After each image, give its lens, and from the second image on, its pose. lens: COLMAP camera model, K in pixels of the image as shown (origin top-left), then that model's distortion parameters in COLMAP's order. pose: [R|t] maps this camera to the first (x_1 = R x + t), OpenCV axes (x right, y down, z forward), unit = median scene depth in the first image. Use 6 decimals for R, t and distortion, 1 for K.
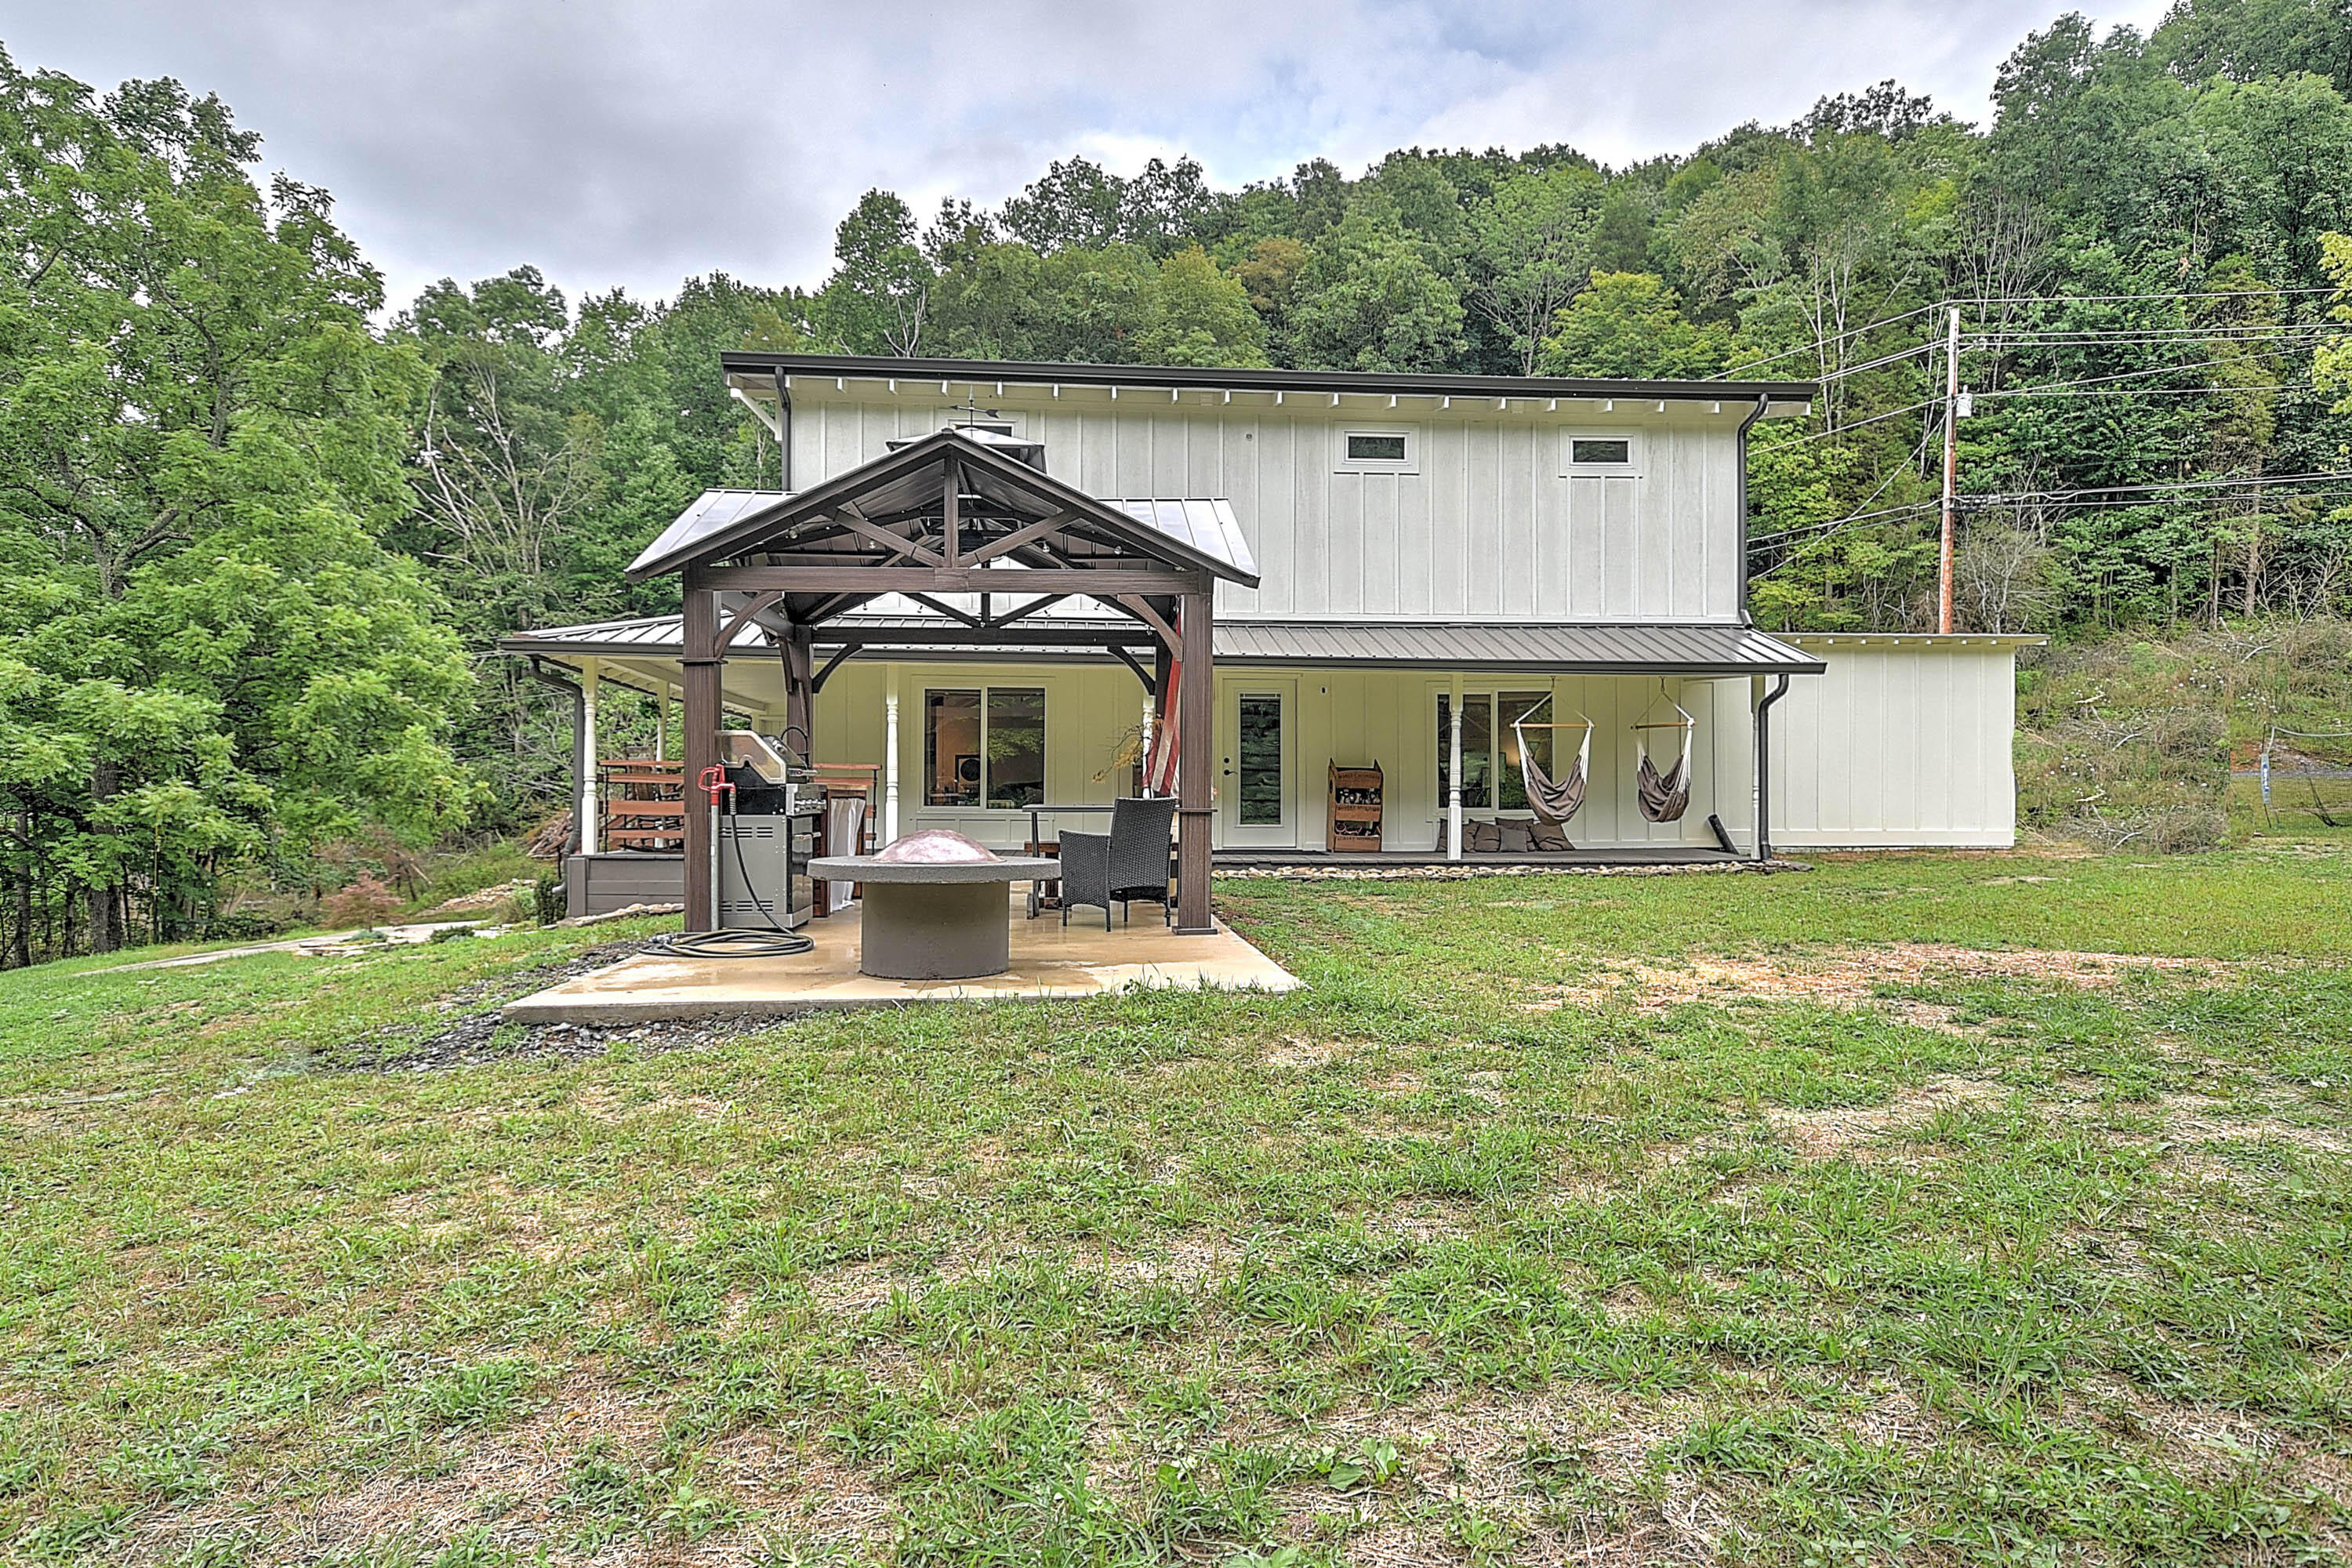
lens RADIAL K [[1417.3, 0, 1136.7], [0, 1417.3, 811.6], [0, 0, 1]] dist [-0.004379, 0.035679]
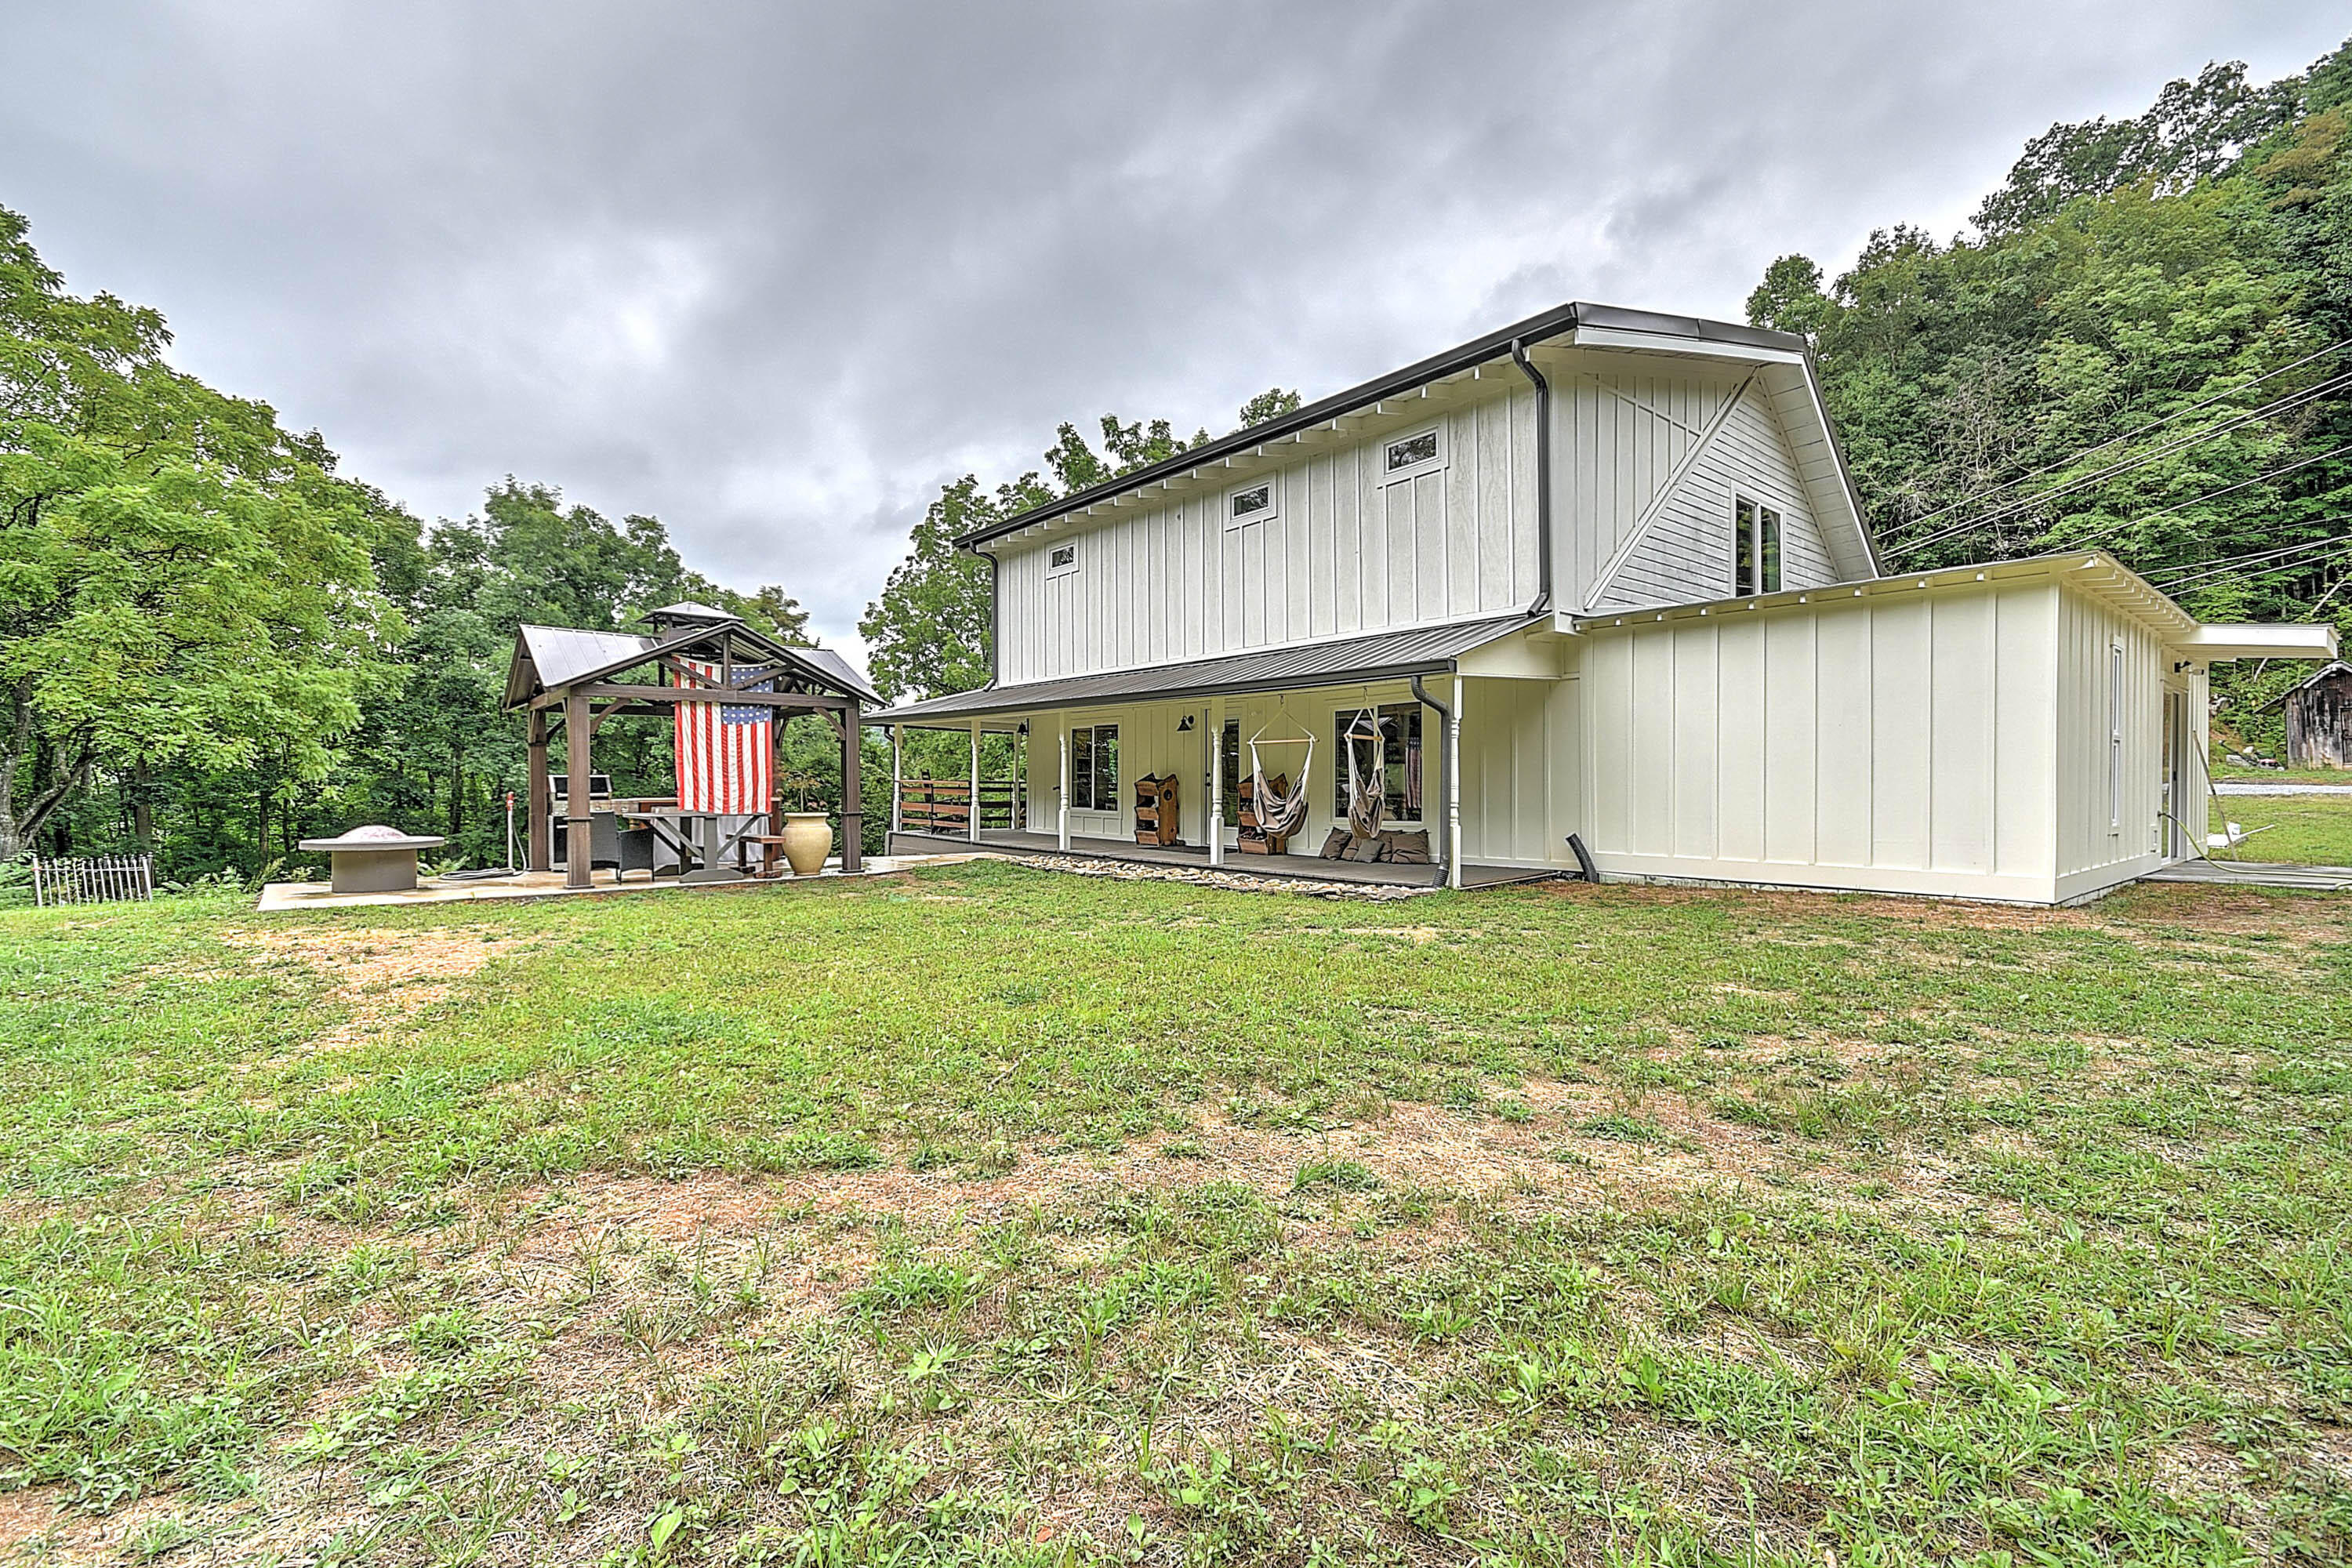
lens RADIAL K [[1031.7, 0, 1176.0], [0, 1031.7, 784.0], [0, 0, 1]] dist [0.001457, -0.005778]
pose [[0.562779, -0.000191, -0.826608, 0.452149], [-0.007119, 0.999962, -0.005078, -0.013178], [0.826577, 0.008742, 0.562756, 0.263841]]
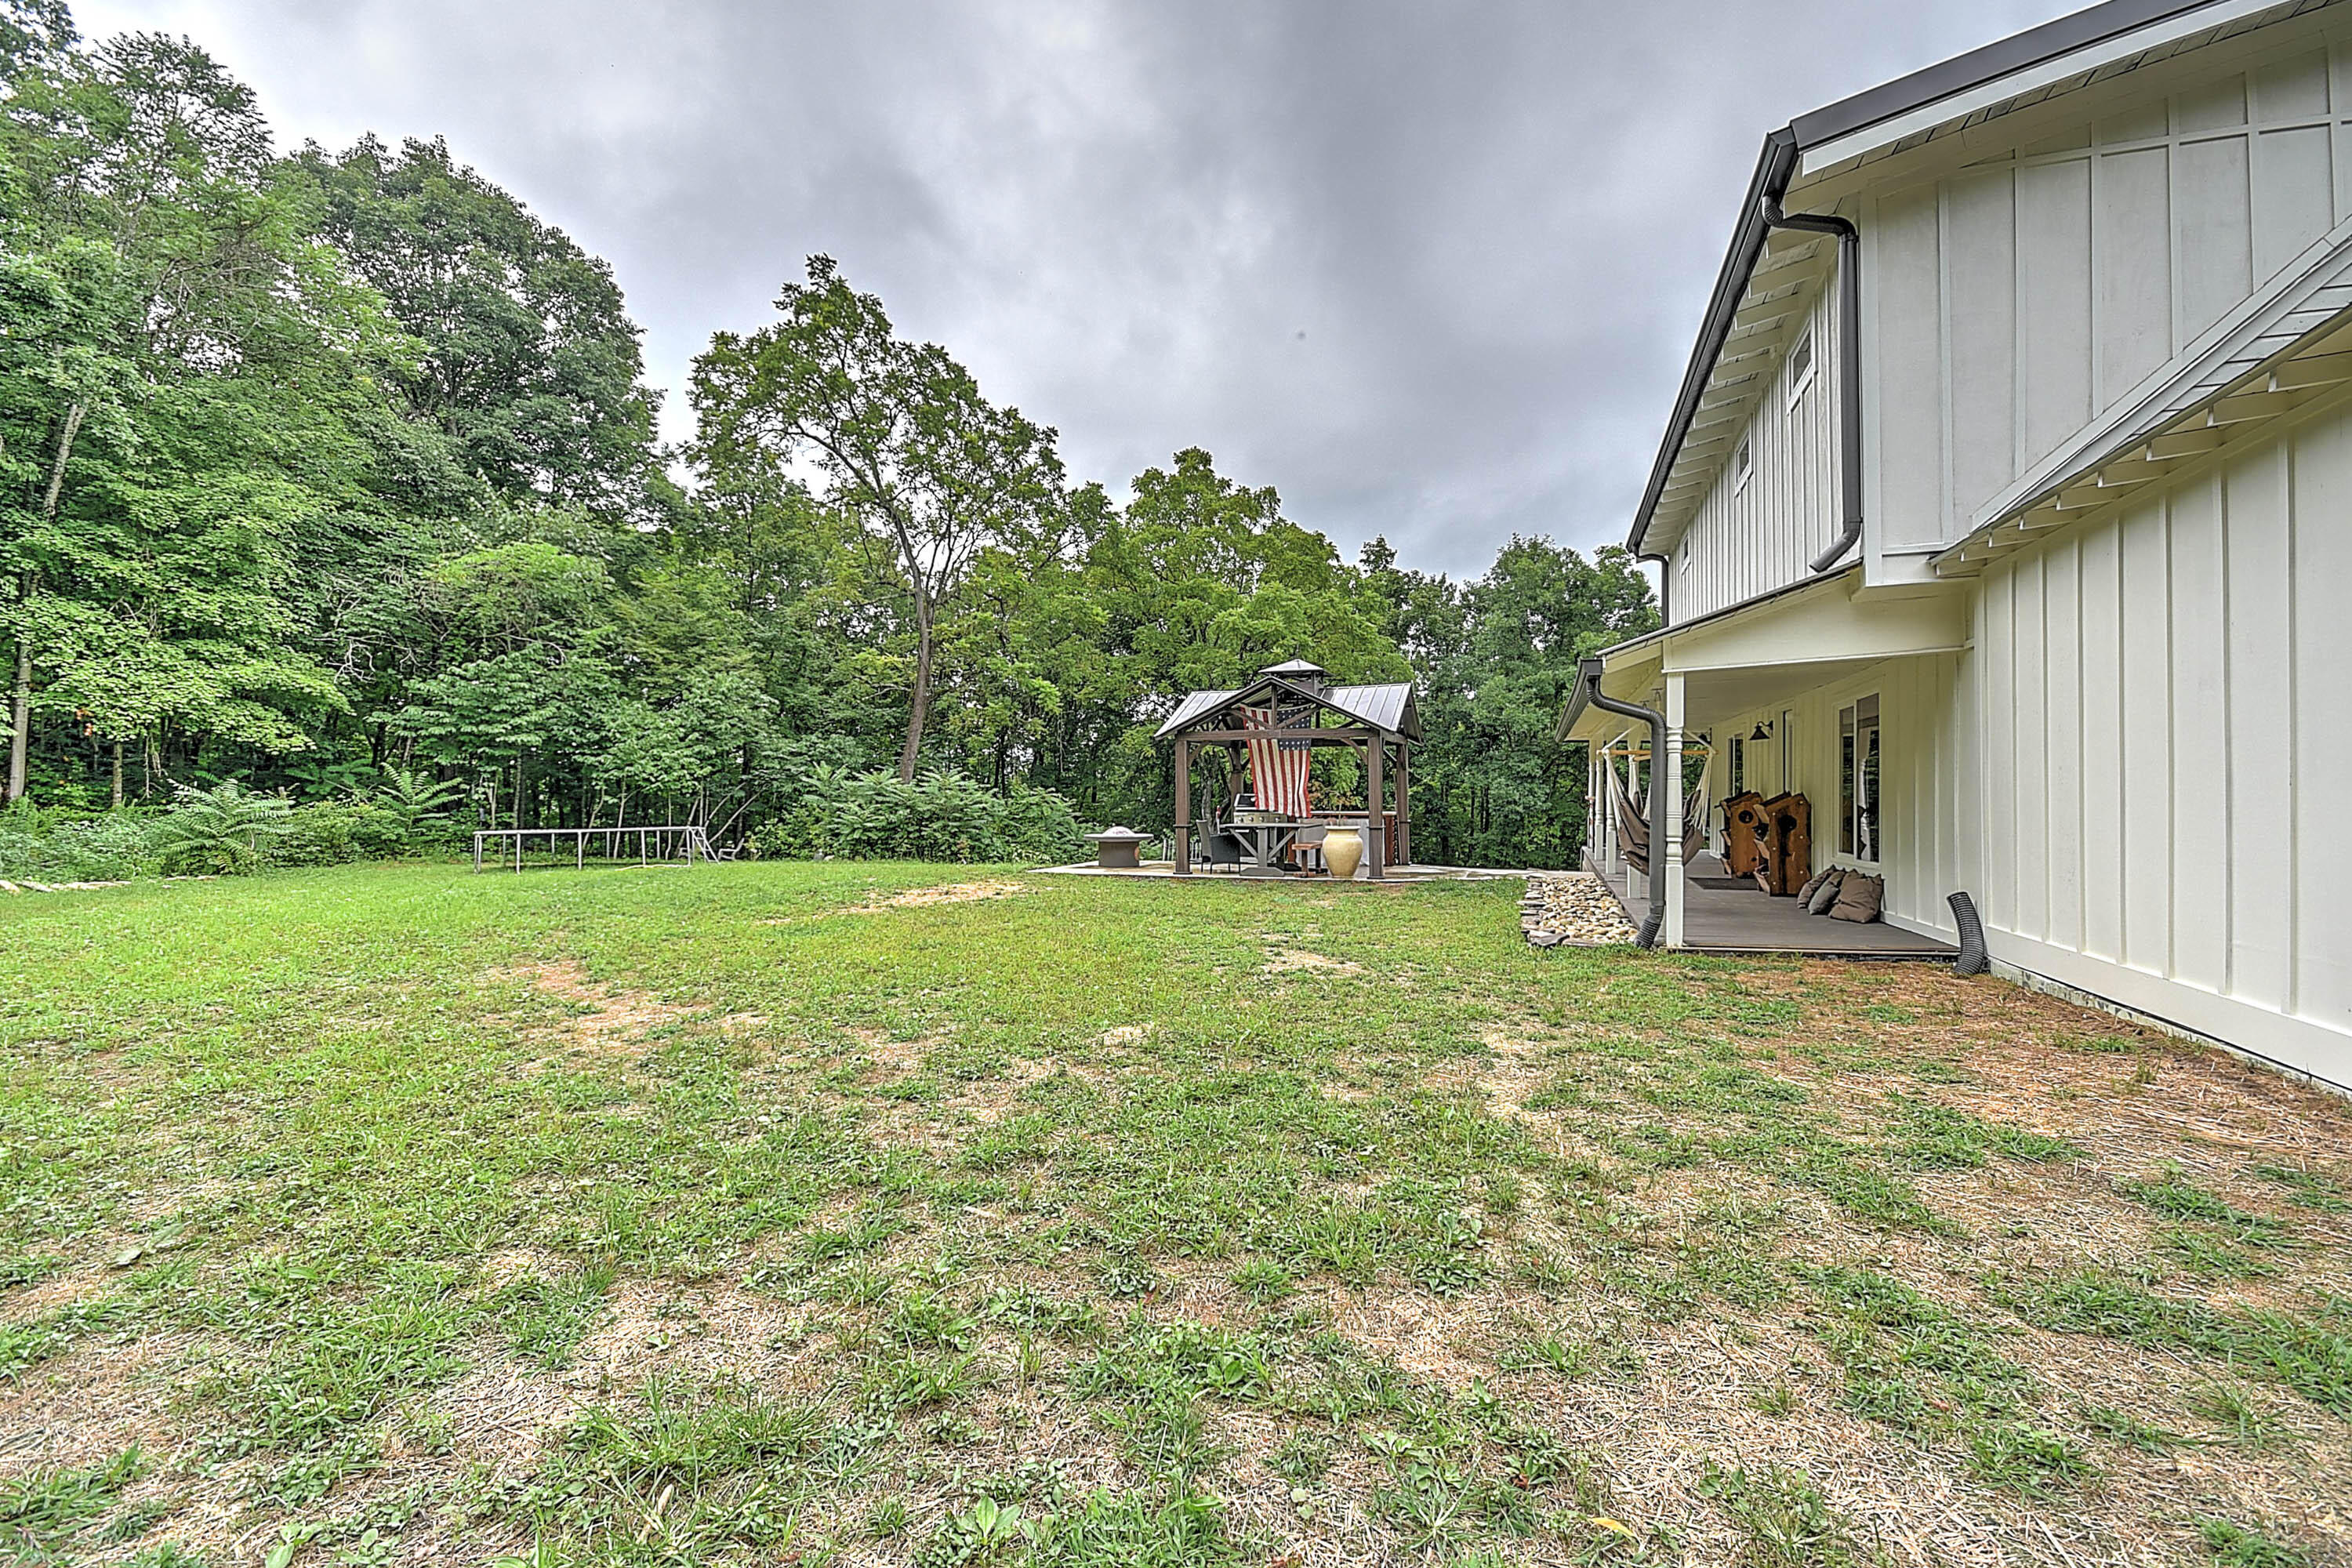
lens RADIAL K [[1031.7, 0, 1176.0], [0, 1031.7, 784.0], [0, 0, 1]] dist [0.001457, -0.005778]
pose [[-0.426403, -0.007776, -0.904500, 0.515620], [-0.006446, 0.999964, -0.005557, -0.020117], [0.904510, 0.003461, -0.426438, 0.521235]]
